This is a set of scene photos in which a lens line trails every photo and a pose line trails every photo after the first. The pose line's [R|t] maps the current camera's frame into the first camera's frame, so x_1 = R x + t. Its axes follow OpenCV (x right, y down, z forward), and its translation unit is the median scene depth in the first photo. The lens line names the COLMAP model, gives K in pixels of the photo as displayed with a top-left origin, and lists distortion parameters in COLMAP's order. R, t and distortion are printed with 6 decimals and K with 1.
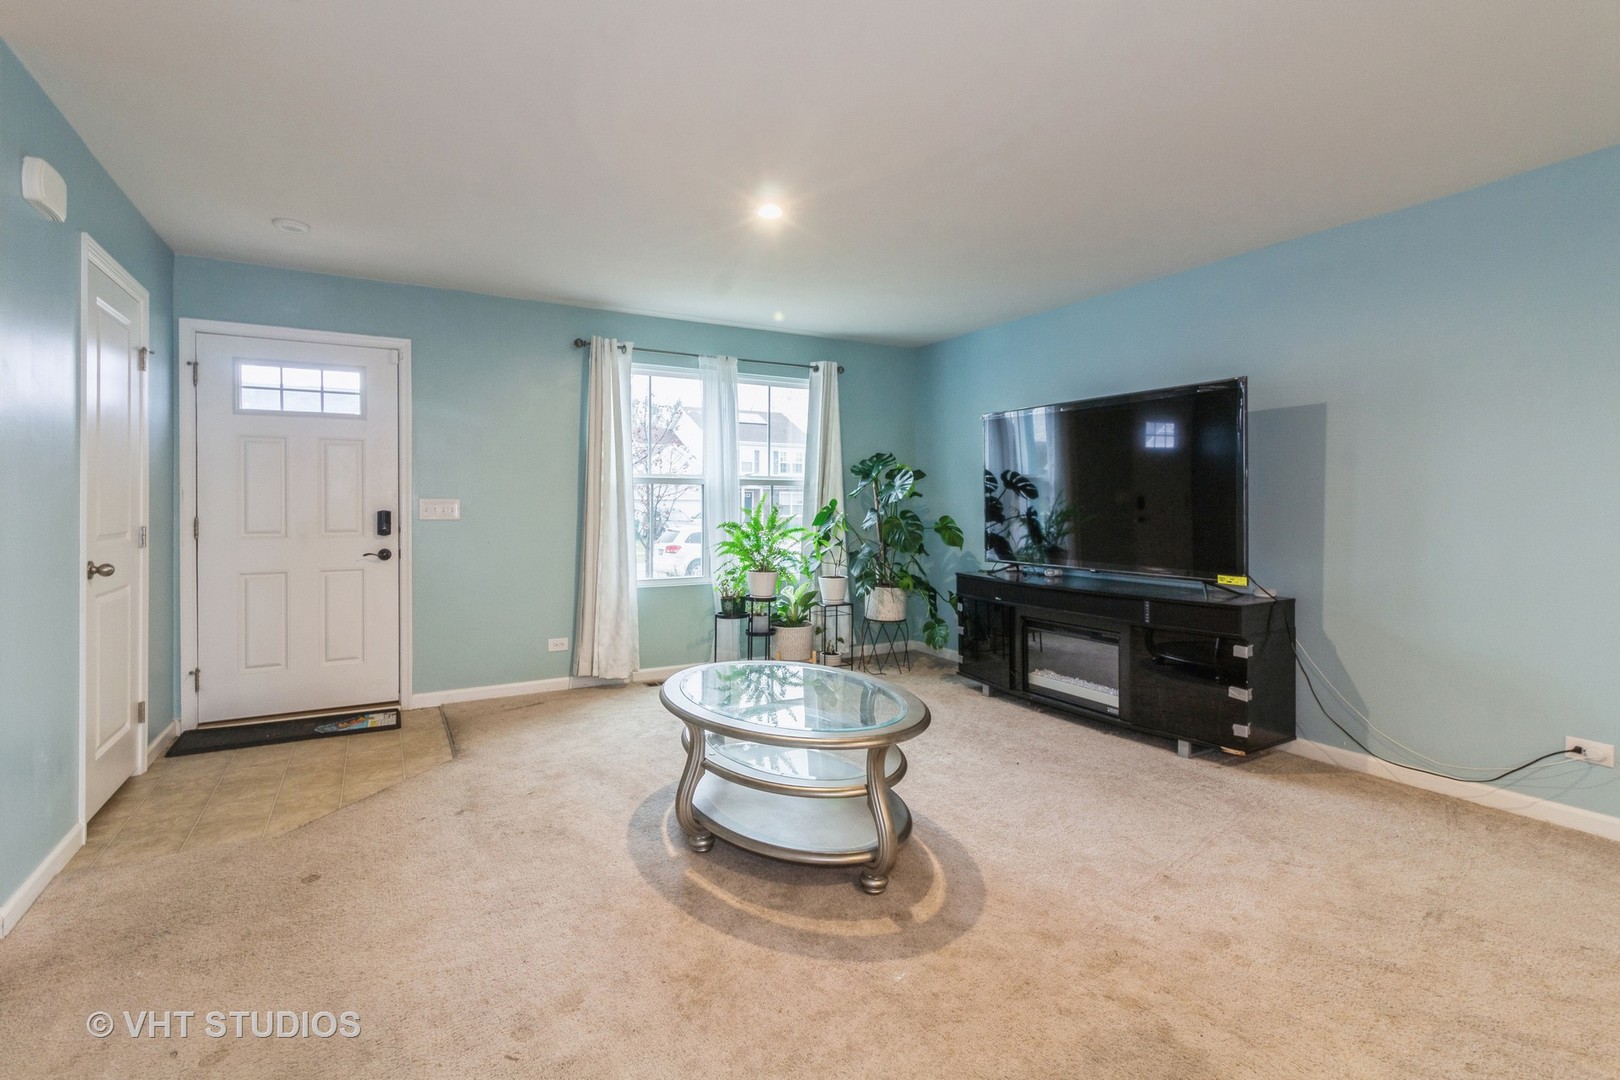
lens RADIAL K [[762.1, 0, 801.9], [0, 762.1, 504.0], [0, 0, 1]] dist [0.015731, 0.000227]
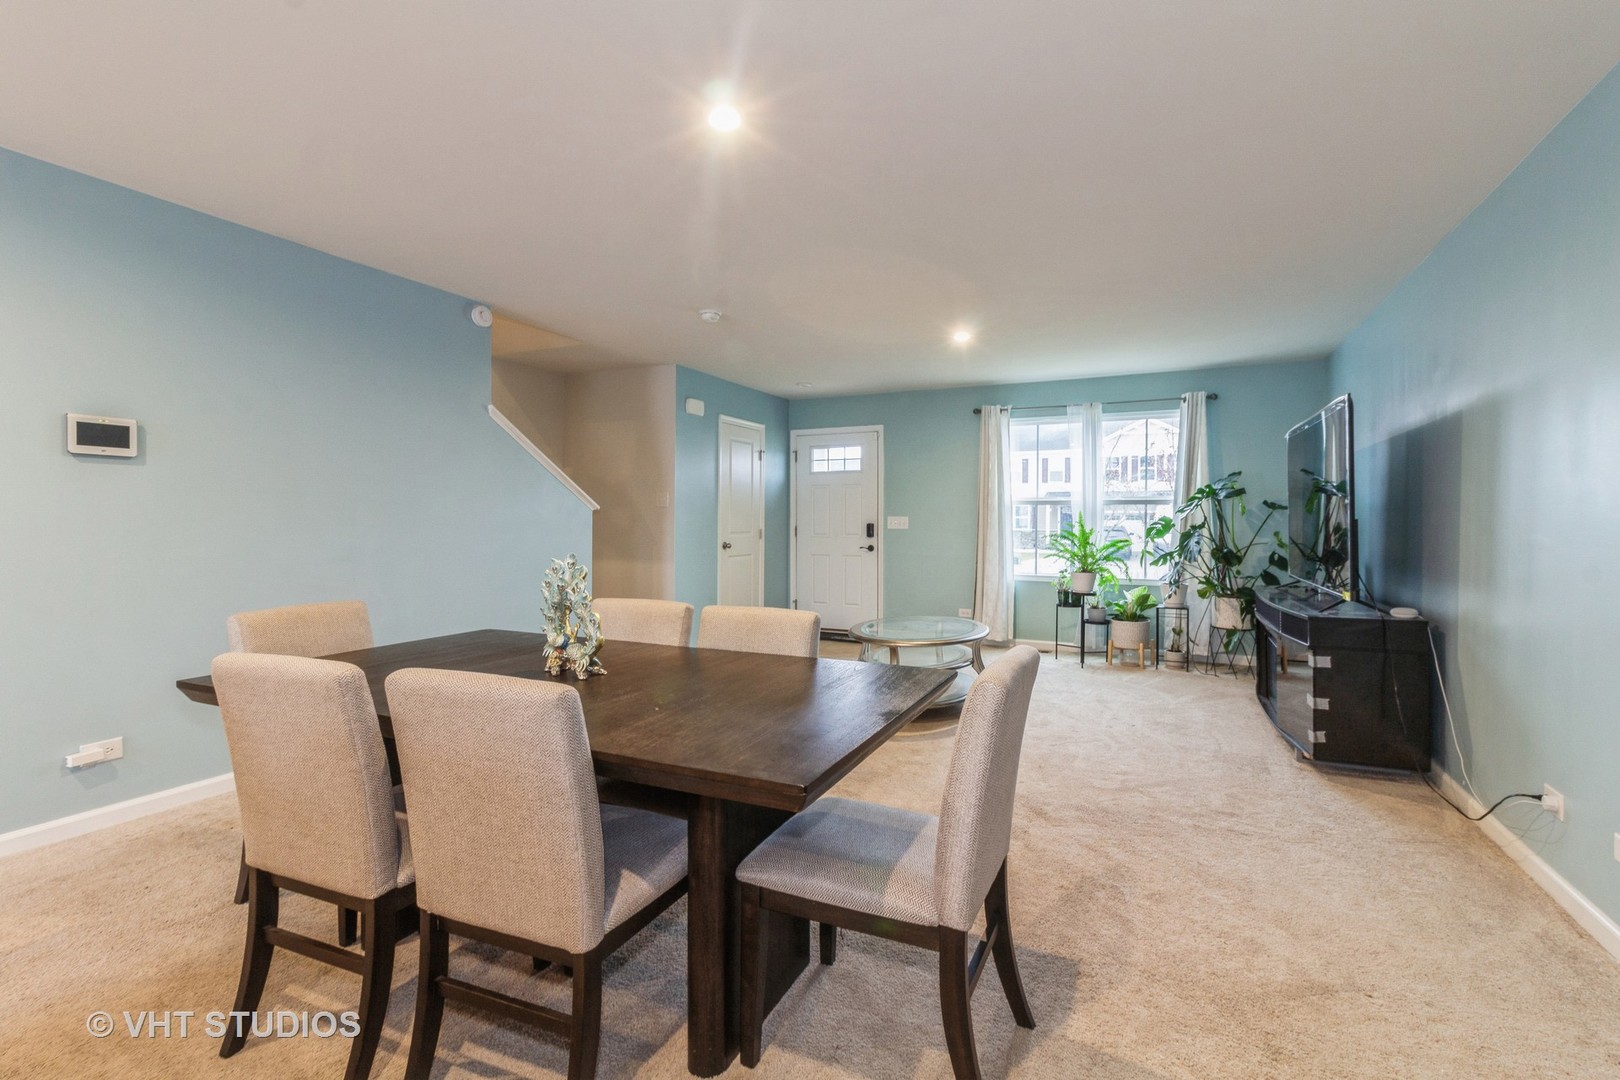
lens RADIAL K [[762.1, 0, 801.9], [0, 762.1, 504.0], [0, 0, 1]] dist [0.015731, 0.000227]
pose [[0.570945, -0.015265, -0.820846, 0.808322], [-0.000804, 0.999816, -0.019152, -0.002179], [0.820988, 0.011595, 0.570828, -0.138161]]
